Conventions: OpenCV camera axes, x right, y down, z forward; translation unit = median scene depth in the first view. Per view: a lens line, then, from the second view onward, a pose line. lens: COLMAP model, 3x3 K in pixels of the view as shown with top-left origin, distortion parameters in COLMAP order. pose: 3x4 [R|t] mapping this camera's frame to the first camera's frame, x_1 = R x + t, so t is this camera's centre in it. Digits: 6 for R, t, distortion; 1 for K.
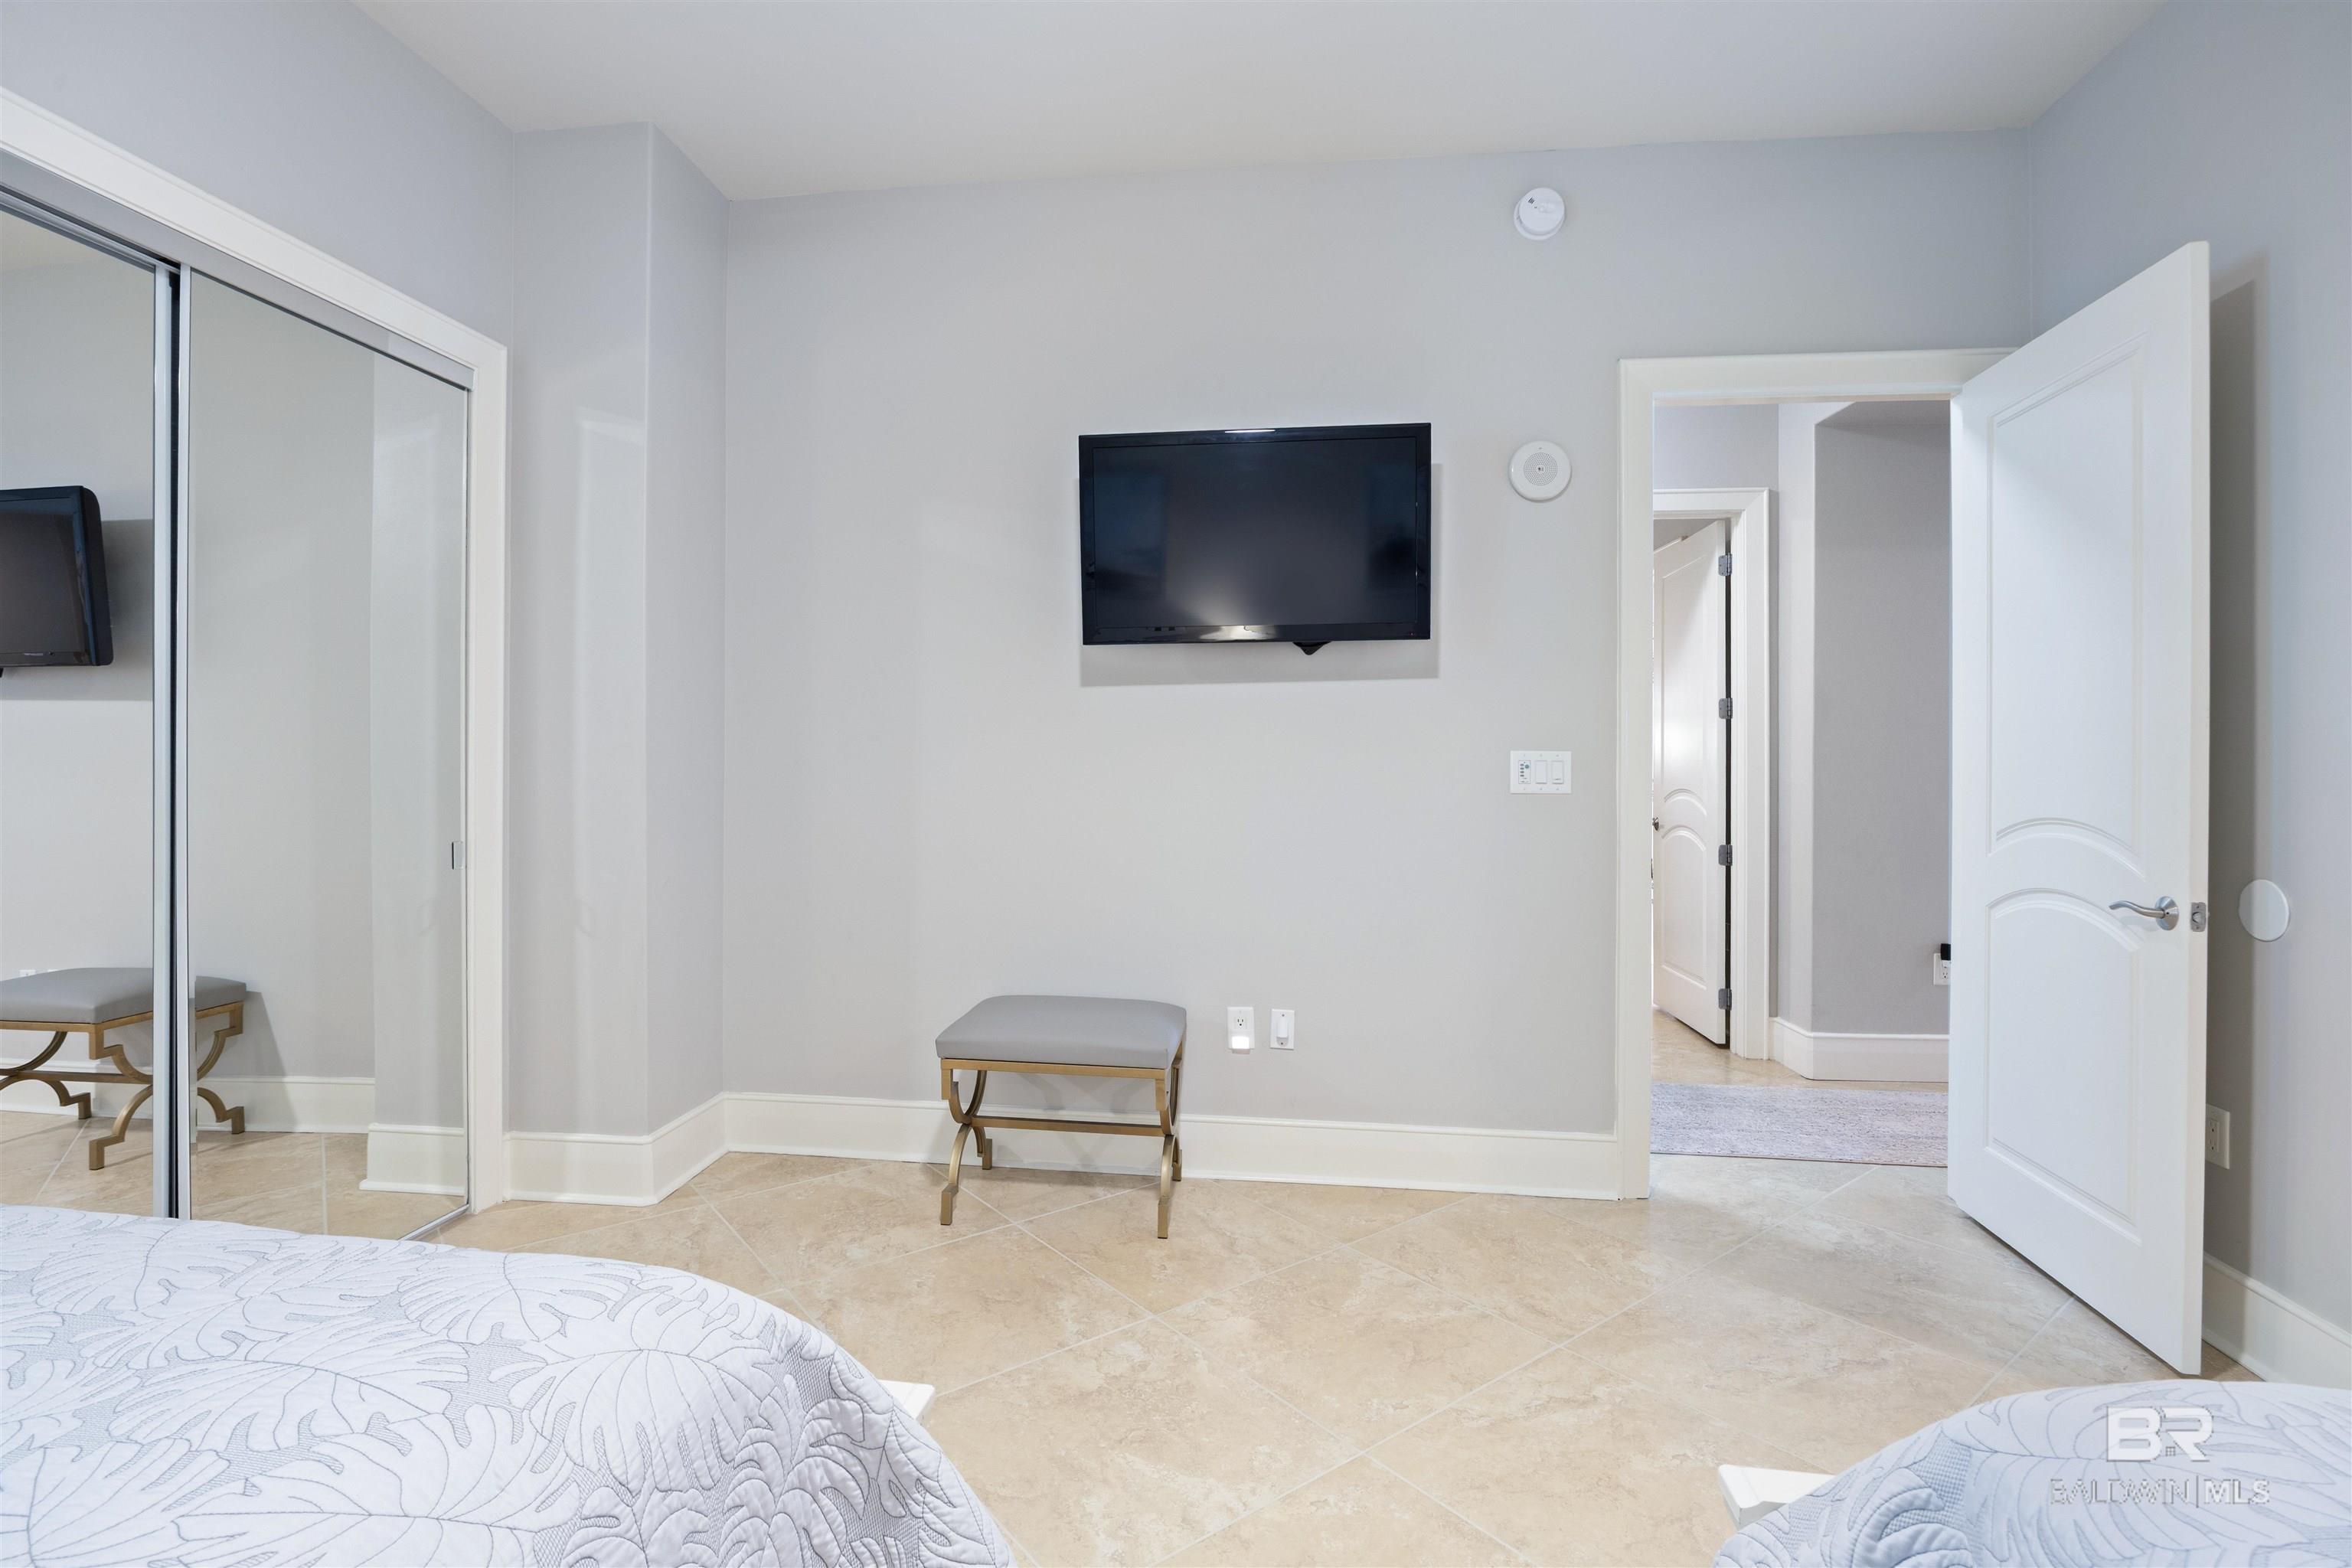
lens RADIAL K [[1119.1, 0, 1176.0], [0, 1119.1, 784.0], [0, 0, 1]] dist [-0.003382, -0.000251]
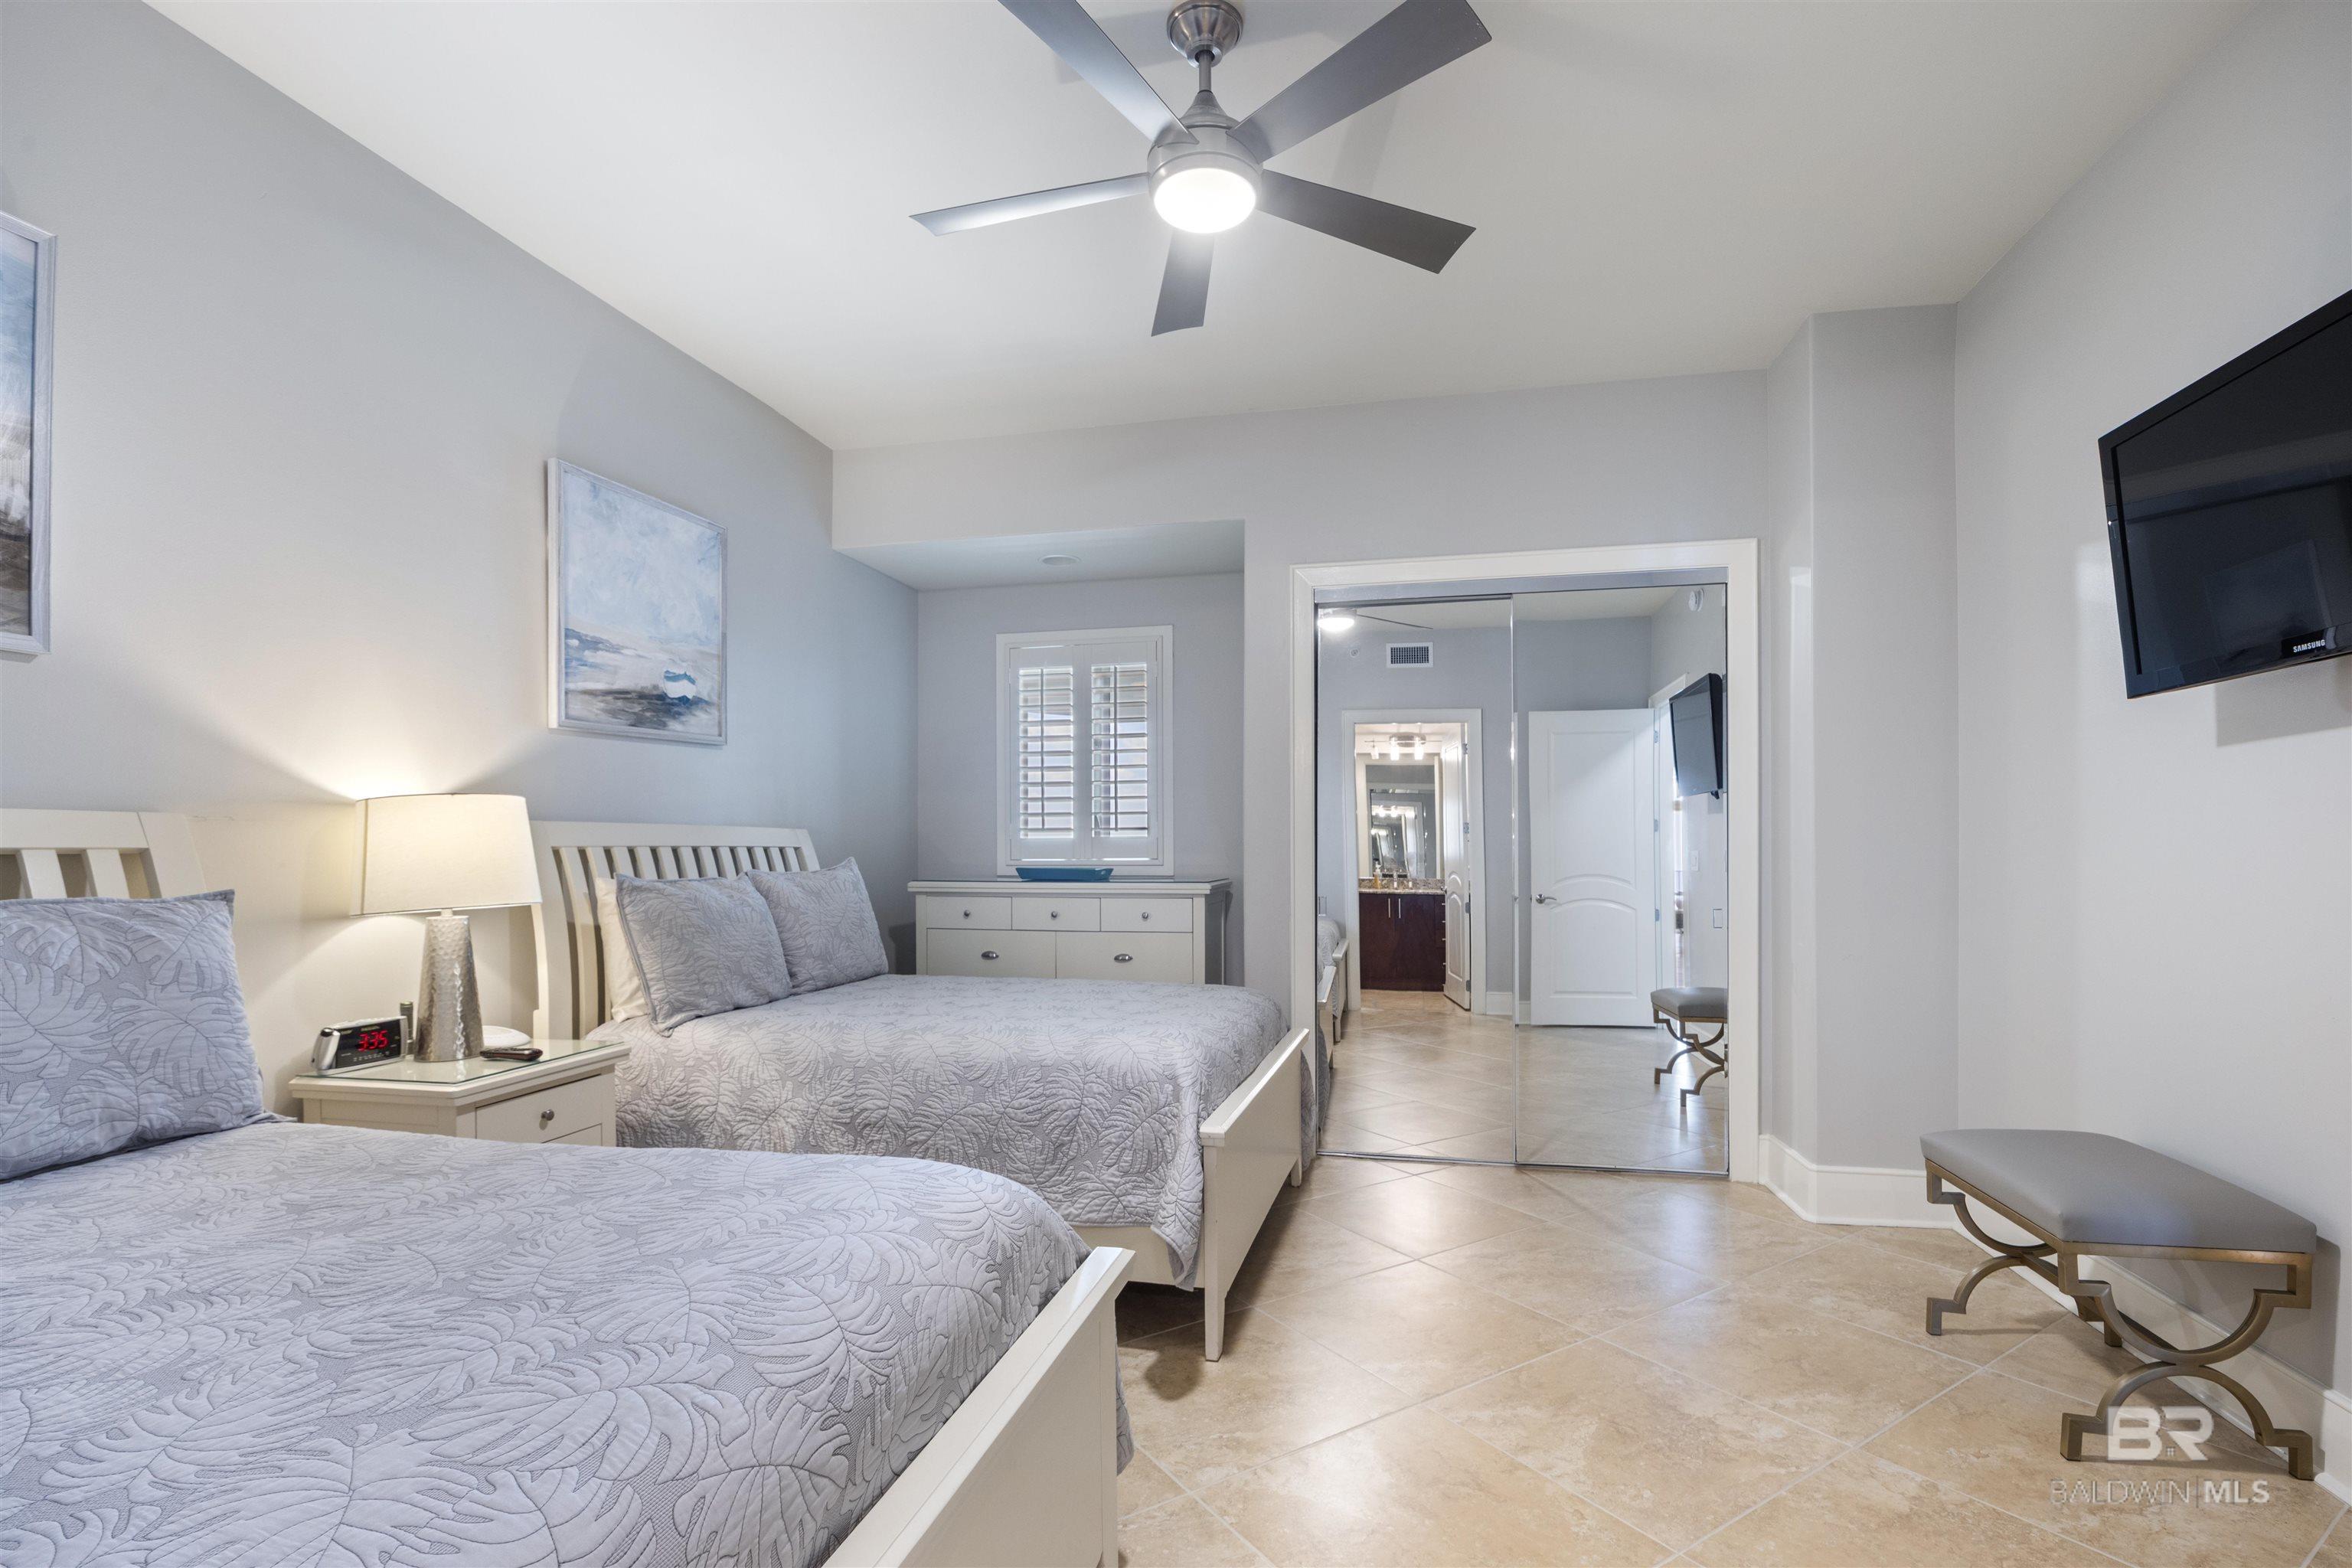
lens RADIAL K [[1166.1, 0, 1173.8], [0, 1166.1, 851.8], [0, 0, 1]] dist [-0.000695, 0.000039]
pose [[-0.093105, -0.002065, -0.995654, 0.883252], [-0.014626, 0.999893, -0.000706, -0.006267], [0.995549, 0.014497, -0.093125, 0.465008]]
